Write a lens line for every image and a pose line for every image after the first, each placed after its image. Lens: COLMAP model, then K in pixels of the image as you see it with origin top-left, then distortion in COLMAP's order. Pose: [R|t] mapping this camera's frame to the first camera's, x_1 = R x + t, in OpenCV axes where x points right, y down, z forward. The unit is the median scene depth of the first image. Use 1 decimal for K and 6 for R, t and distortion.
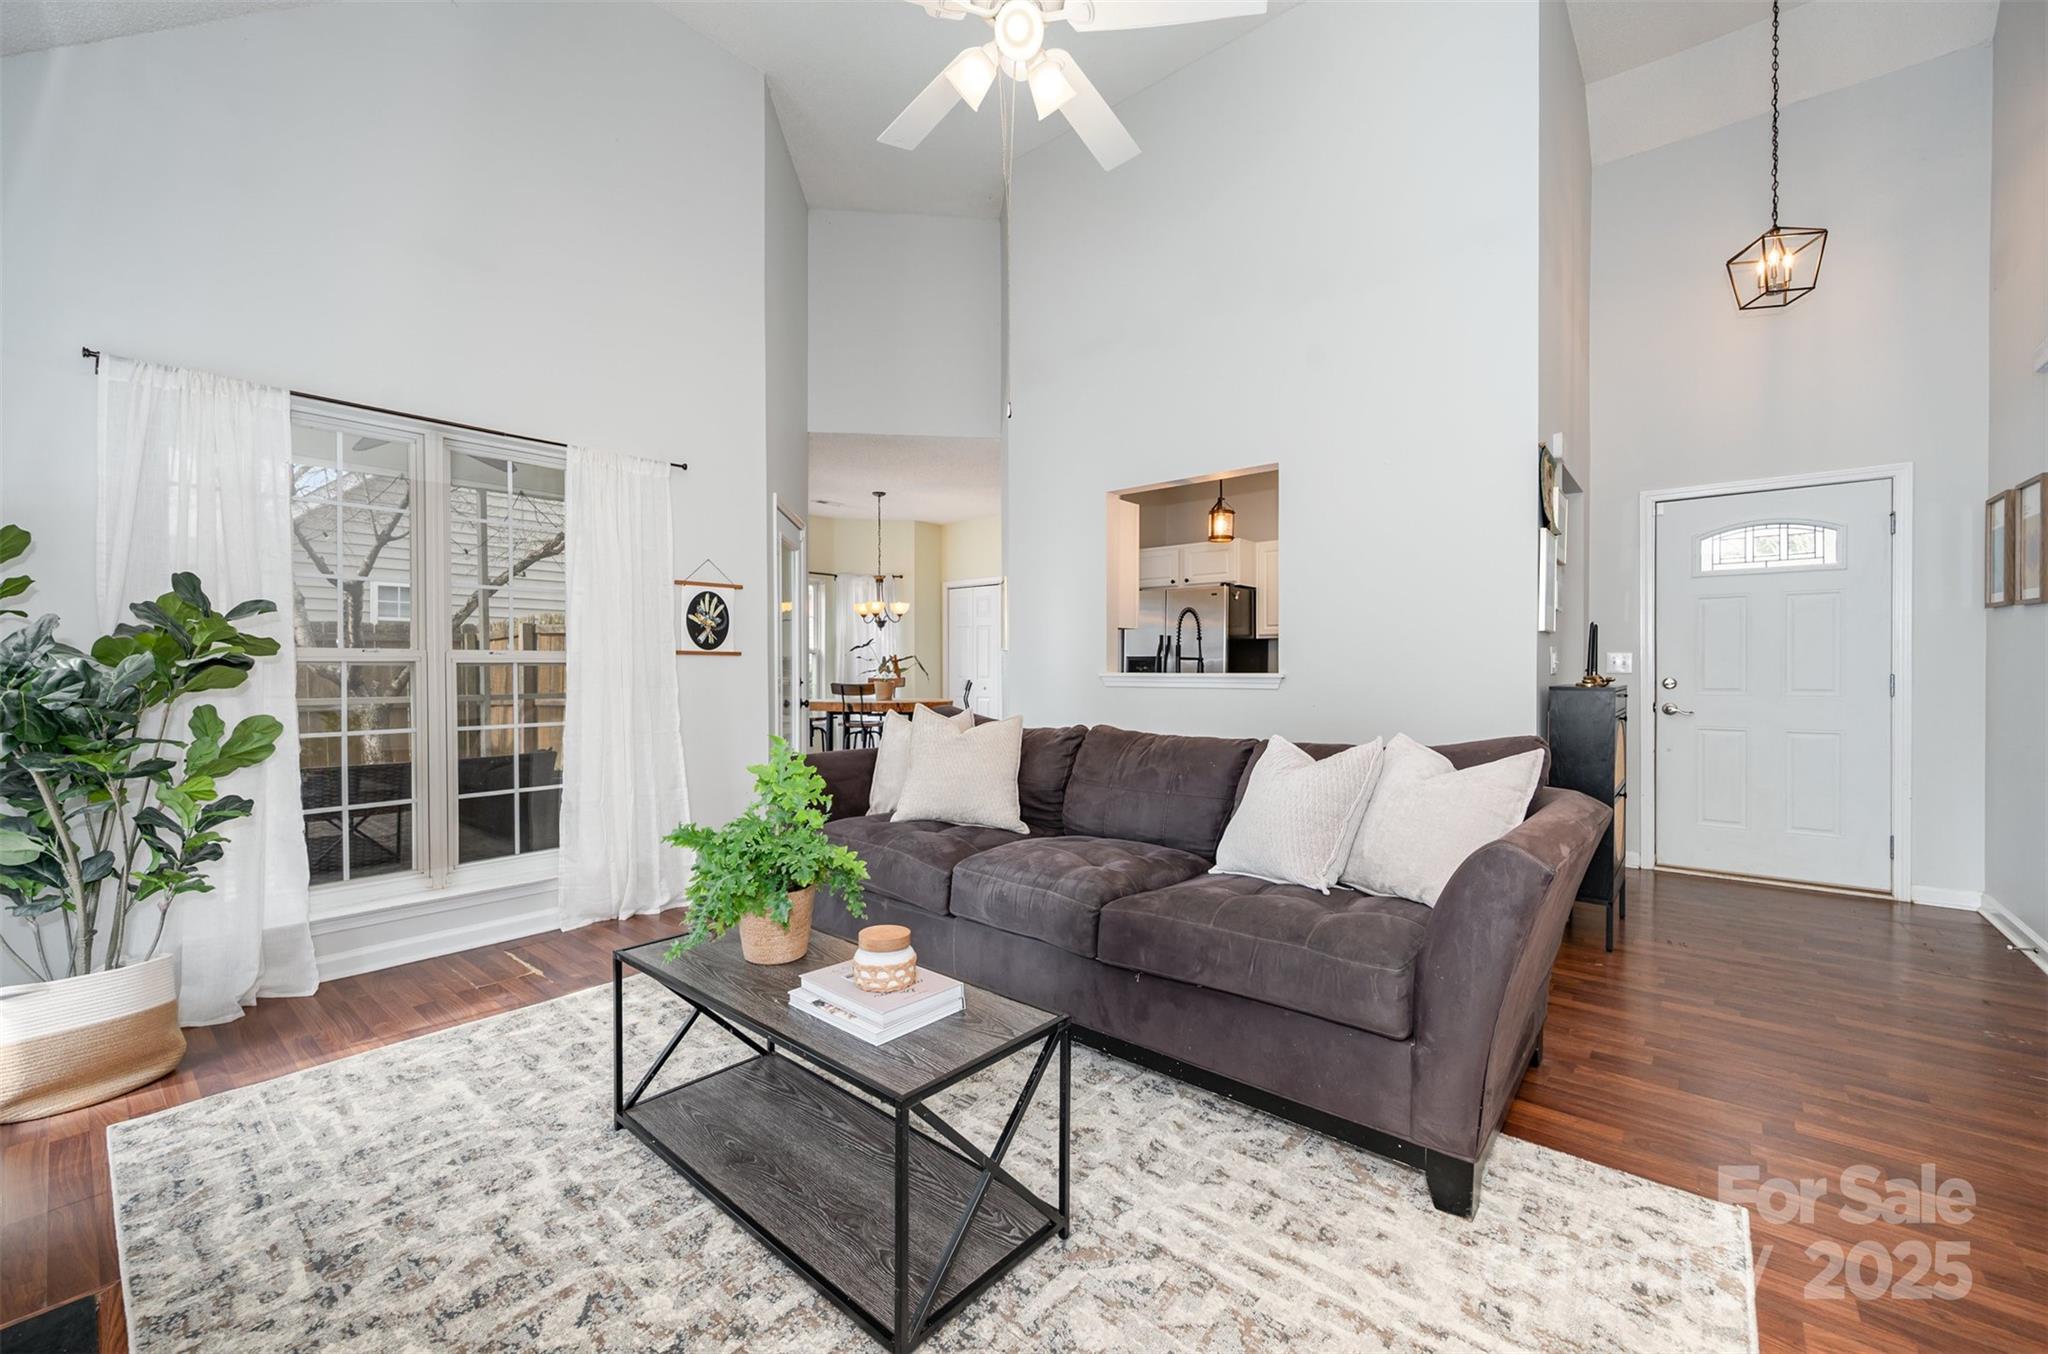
lens RADIAL K [[813.9, 0, 1011.8], [0, 813.9, 677.4], [0, 0, 1]] dist [-0.002428, 0.000661]
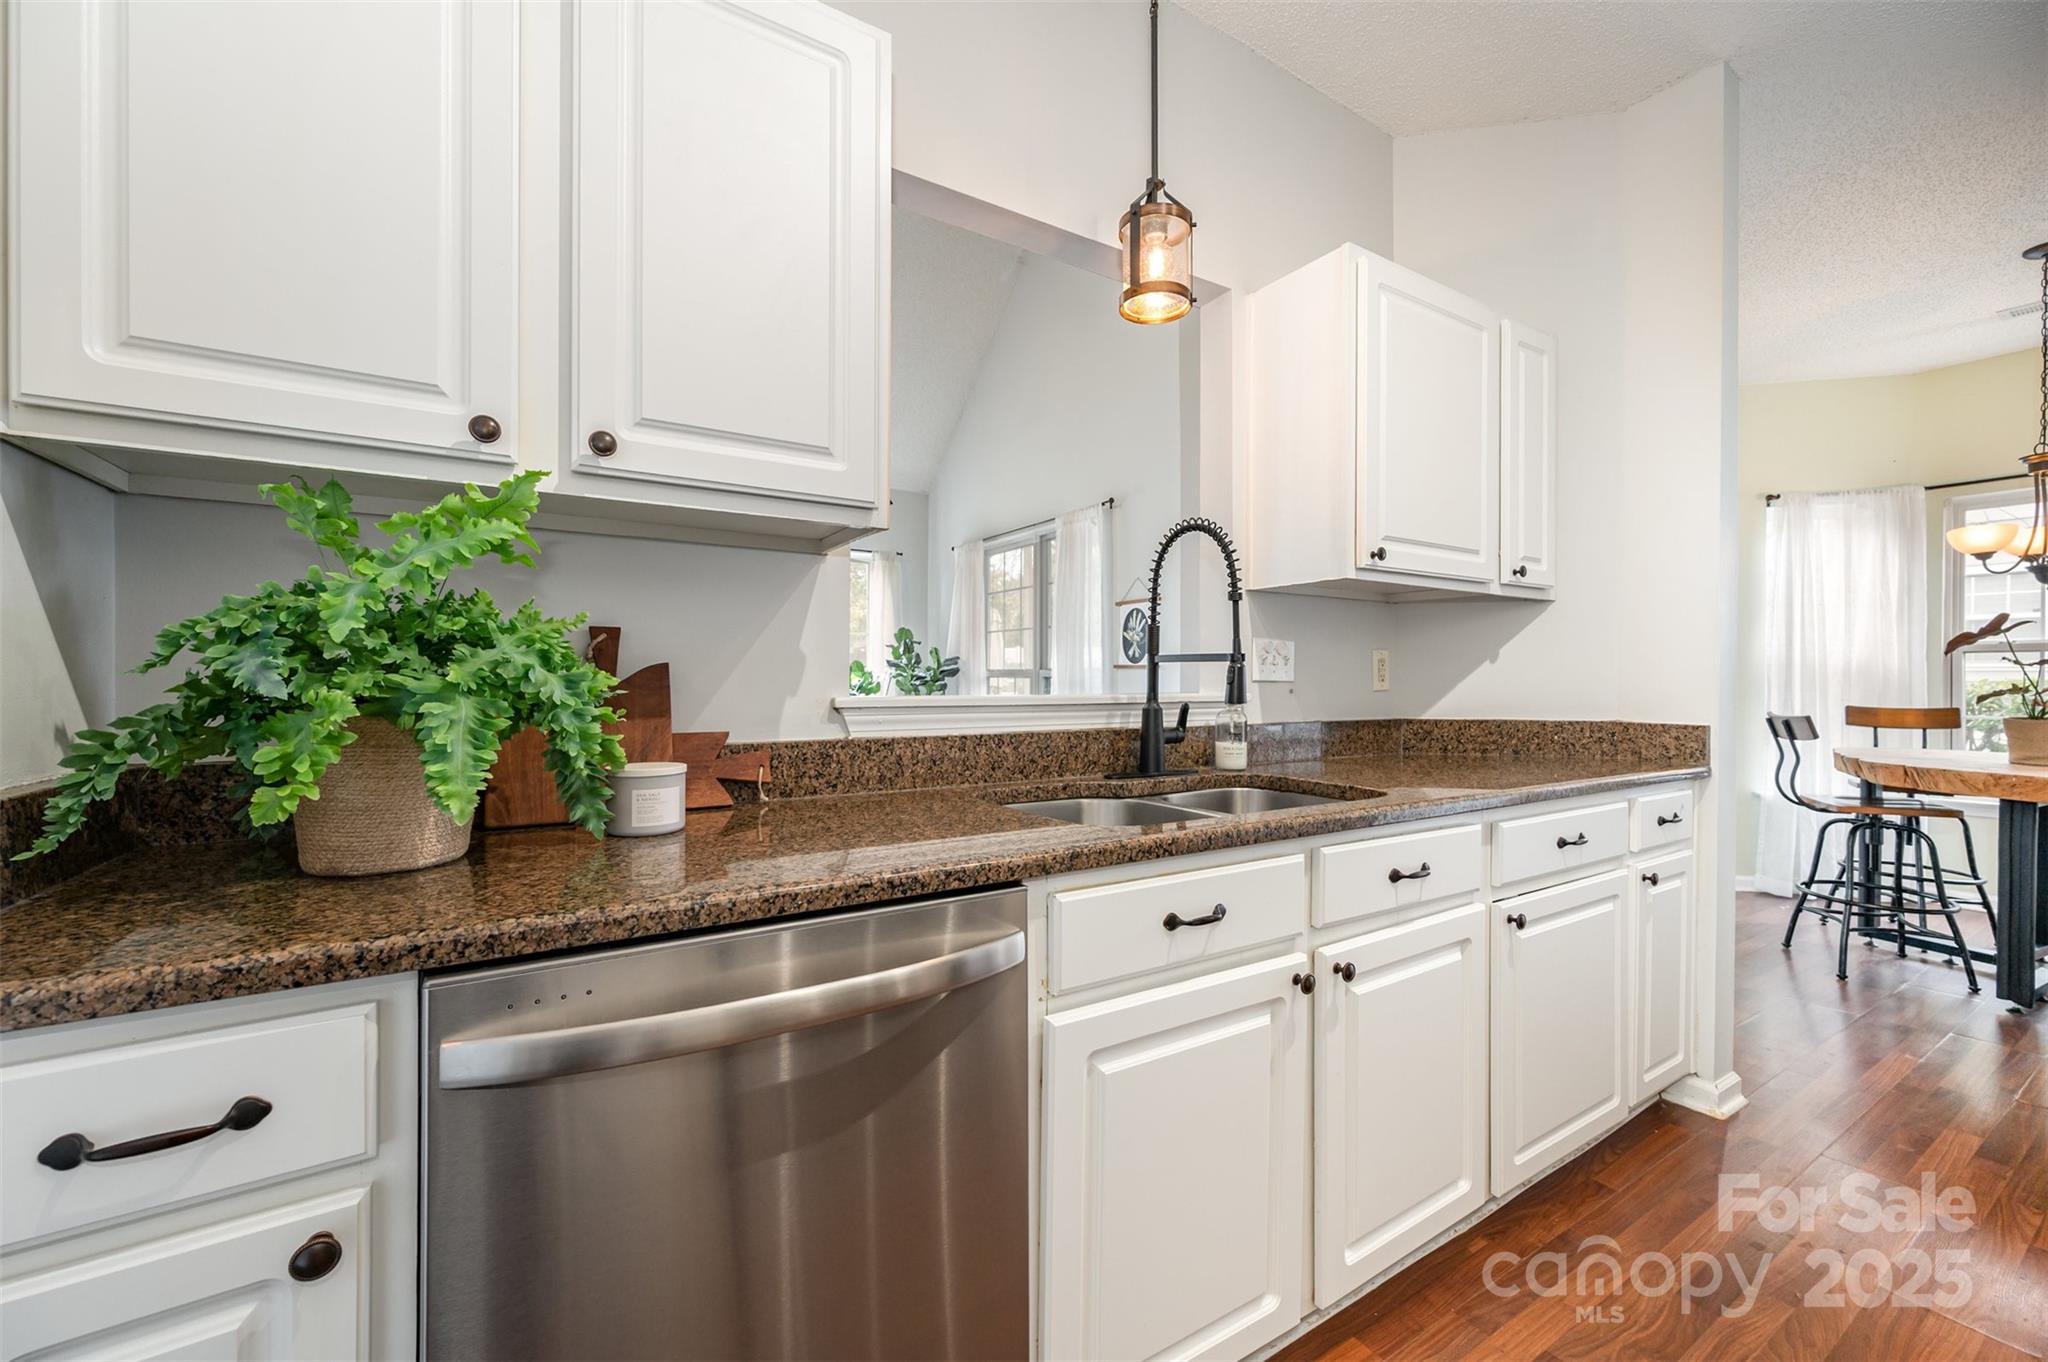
lens RADIAL K [[813.9, 0, 1034.7], [0, 813.9, 686.6], [0, 0, 1]] dist [-0.002428, 0.000661]
pose [[-0.276411, 0.007907, -0.961007, 0.686342], [-0.012227, 0.999856, 0.011744, -0.015047], [0.960962, 0.014997, -0.276275, 1.185678]]
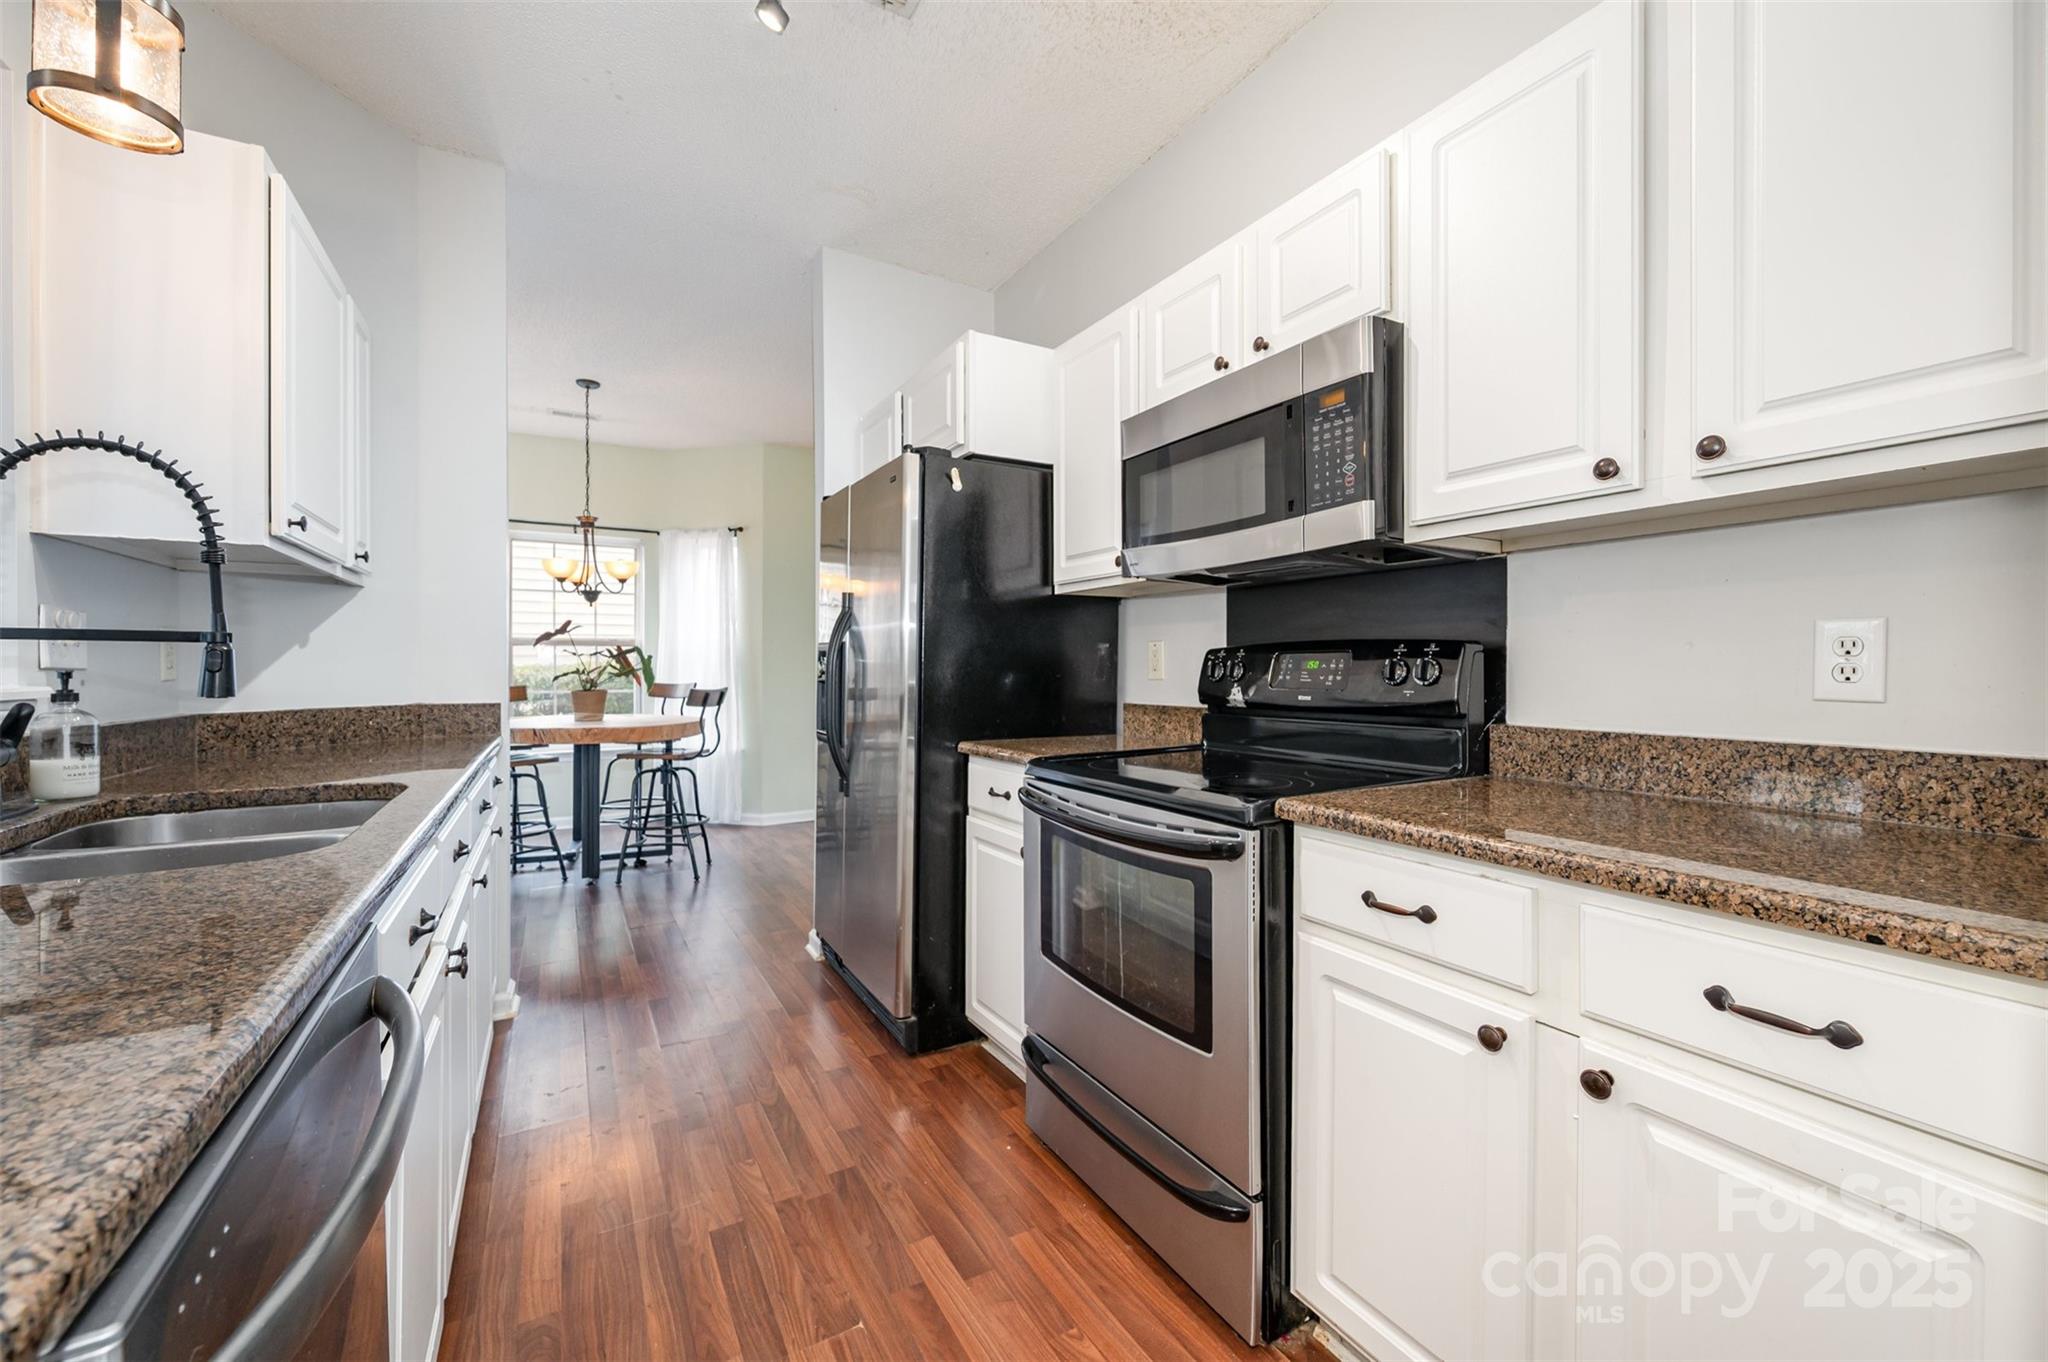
lens RADIAL K [[813.9, 0, 1036.3], [0, 813.9, 669.6], [0, 0, 1]] dist [-0.002428, 0.000661]
pose [[0.949172, 0.001316, -0.314756, 0.667708], [-0.003294, 0.999978, -0.005753, -0.013085], [0.314742, 0.006498, 0.949155, 0.979407]]
